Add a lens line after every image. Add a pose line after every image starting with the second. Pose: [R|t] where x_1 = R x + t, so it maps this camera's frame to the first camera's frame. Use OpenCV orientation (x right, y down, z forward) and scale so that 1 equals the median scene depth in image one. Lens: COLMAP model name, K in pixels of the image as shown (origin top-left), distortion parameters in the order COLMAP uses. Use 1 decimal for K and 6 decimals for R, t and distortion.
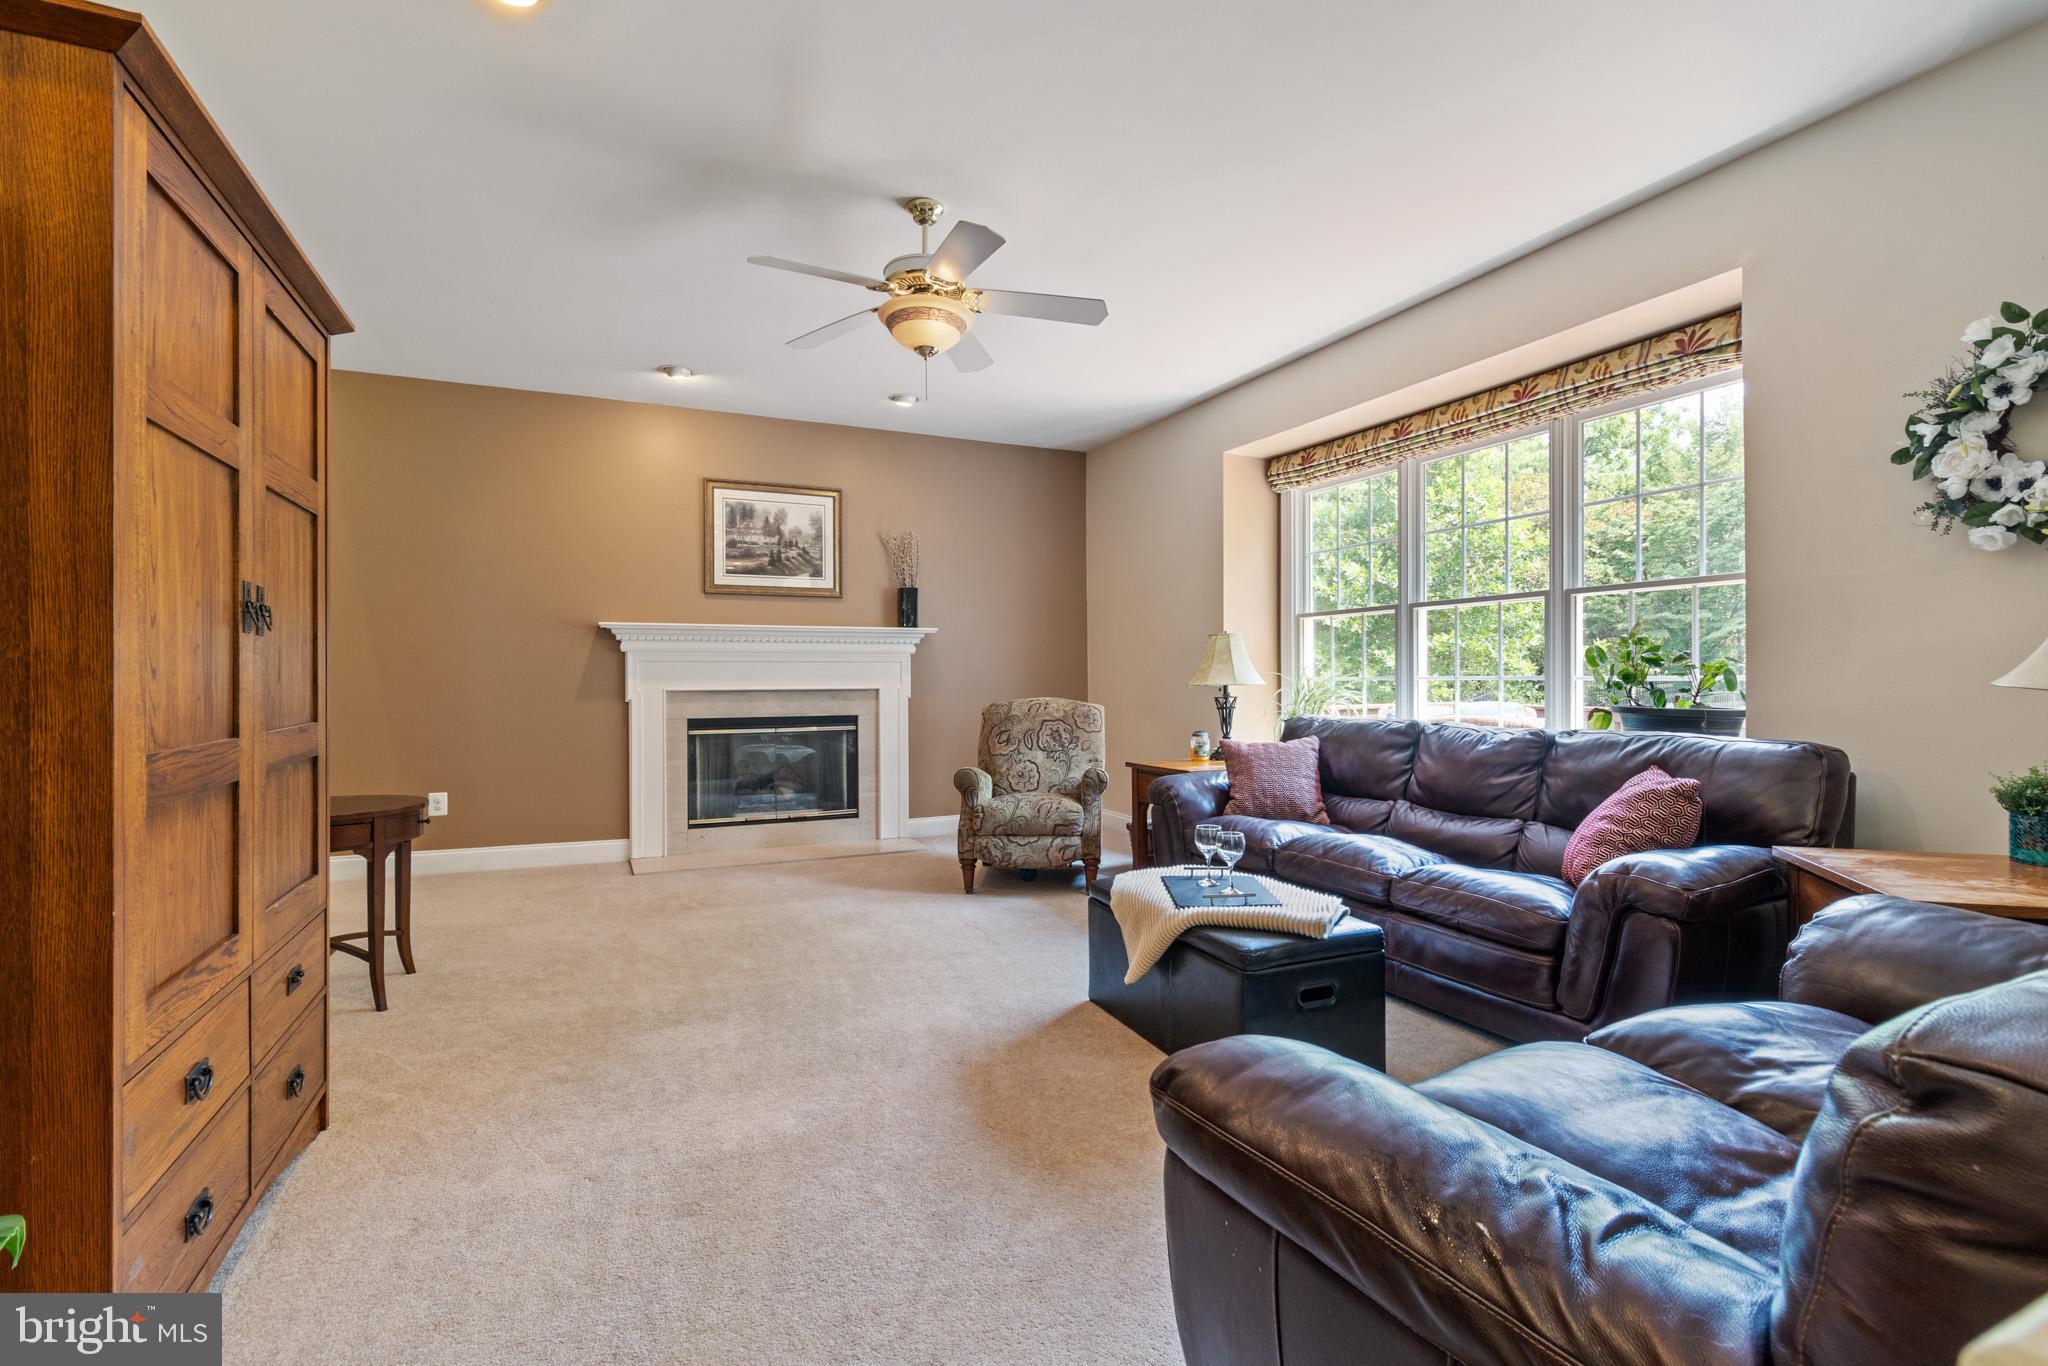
lens RADIAL K [[942.8, 0, 1030.4], [0, 942.8, 676.7], [0, 0, 1]] dist [0.001032, 0.000072]
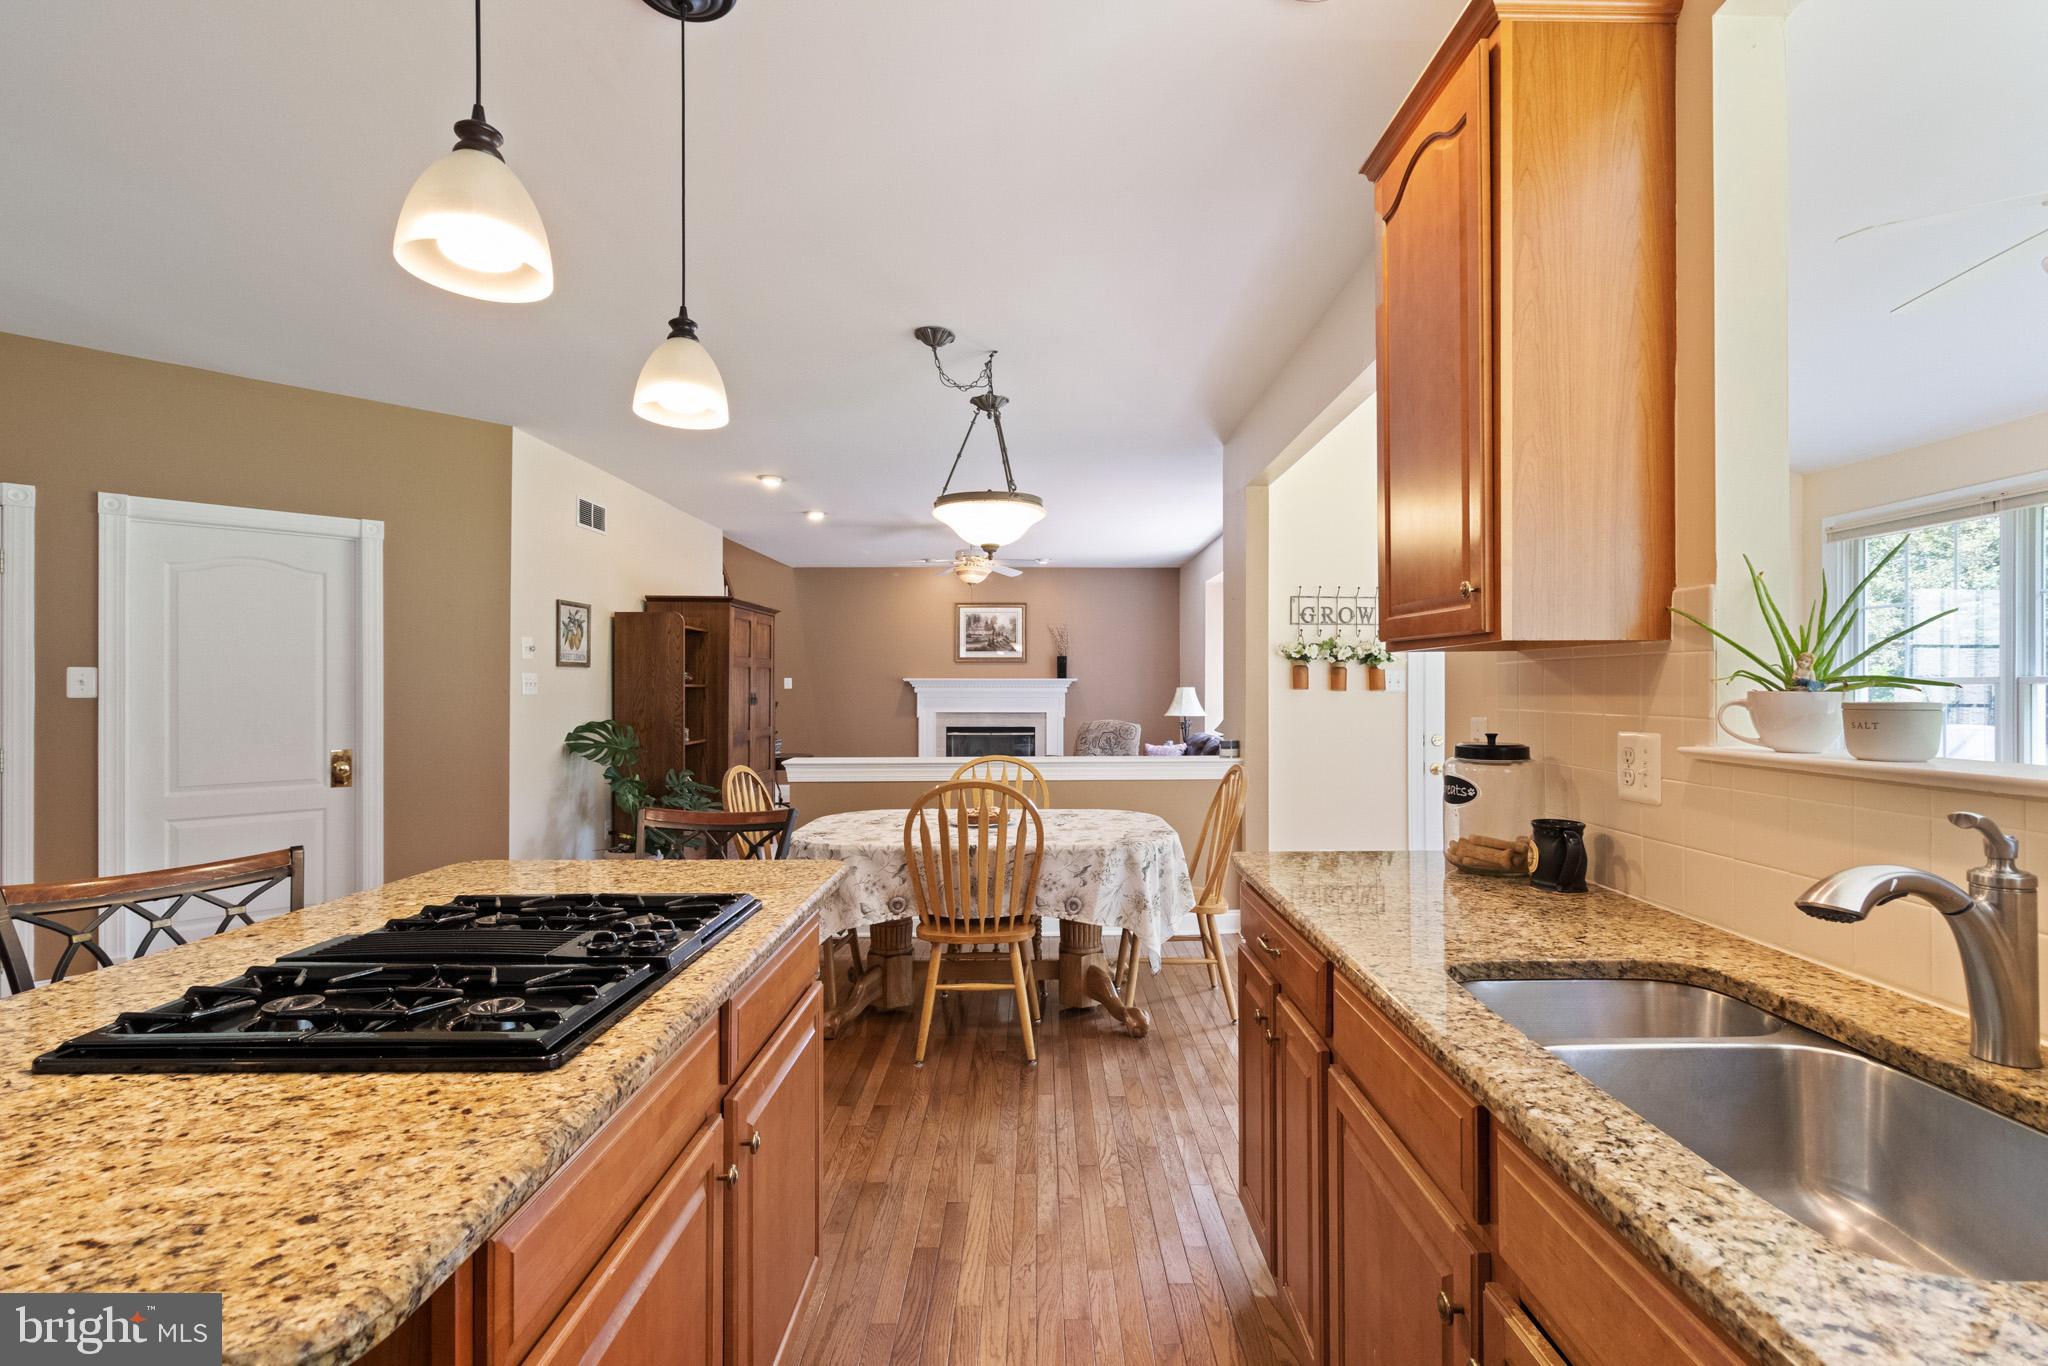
lens RADIAL K [[942.8, 0, 1039.5], [0, 942.8, 686.4], [0, 0, 1]] dist [0.001032, 0.000072]
pose [[0.905590, 0.004748, -0.424128, 0.624517], [-0.004513, 0.999989, 0.001558, -0.042155], [0.424130, 0.000503, 0.905601, -0.669064]]
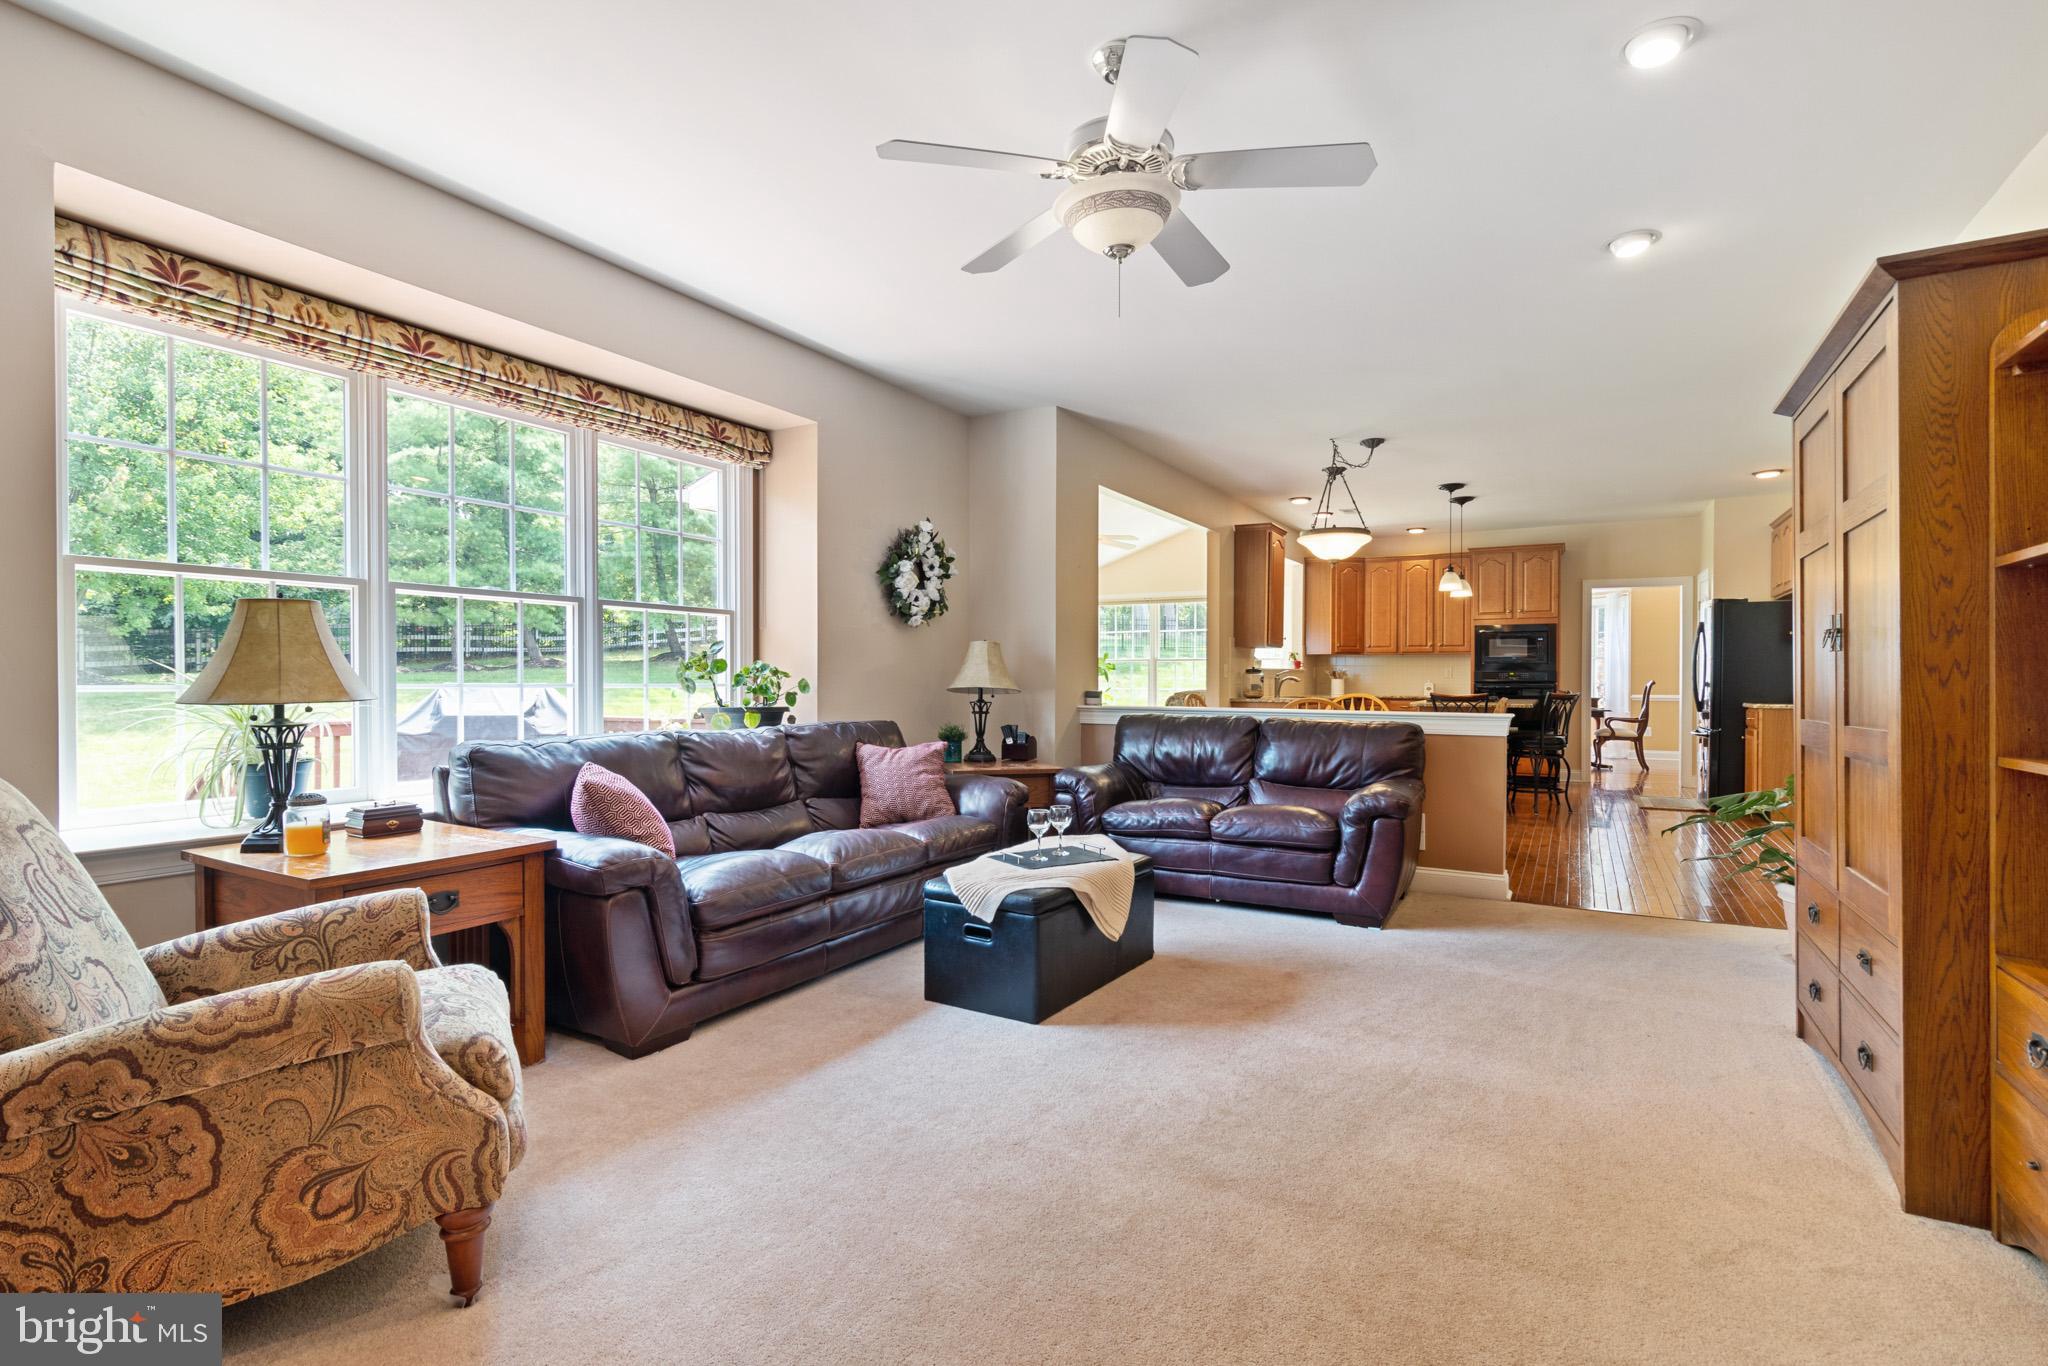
lens RADIAL K [[942.8, 0, 1034.7], [0, 942.8, 685.0], [0, 0, 1]] dist [0.001032, 0.000072]
pose [[-0.571702, 0.002160, 0.820458, -0.357827], [0.002847, 0.999996, -0.000648, 0.002464], [-0.820456, 0.001965, -0.571706, 0.777460]]
